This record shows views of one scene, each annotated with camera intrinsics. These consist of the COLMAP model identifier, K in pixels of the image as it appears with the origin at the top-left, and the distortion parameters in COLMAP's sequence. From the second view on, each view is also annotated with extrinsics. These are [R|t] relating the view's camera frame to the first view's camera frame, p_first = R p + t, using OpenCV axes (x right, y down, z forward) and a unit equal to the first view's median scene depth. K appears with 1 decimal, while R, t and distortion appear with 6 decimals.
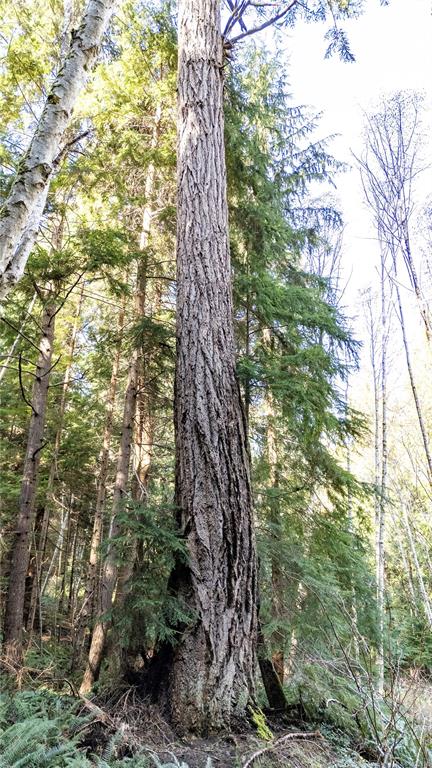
lens RADIAL K [[593.9, 0, 226.7], [0, 593.9, 384.0], [0, 0, 1]] dist [0.106293, -0.130204]
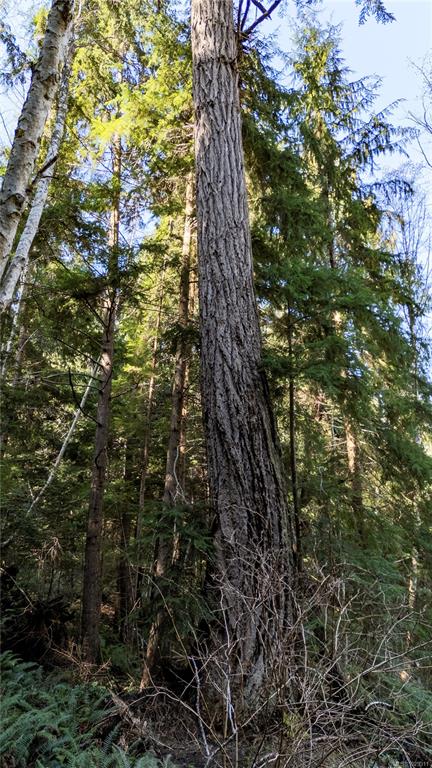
lens RADIAL K [[593.9, 0, 226.7], [0, 593.9, 384.0], [0, 0, 1]] dist [0.106293, -0.130204]
pose [[0.961794, -0.101435, -0.254289, 0.212448], [0.101334, 0.994760, -0.013531, 0.017527], [0.254329, -0.012754, 0.967034, 0.035507]]
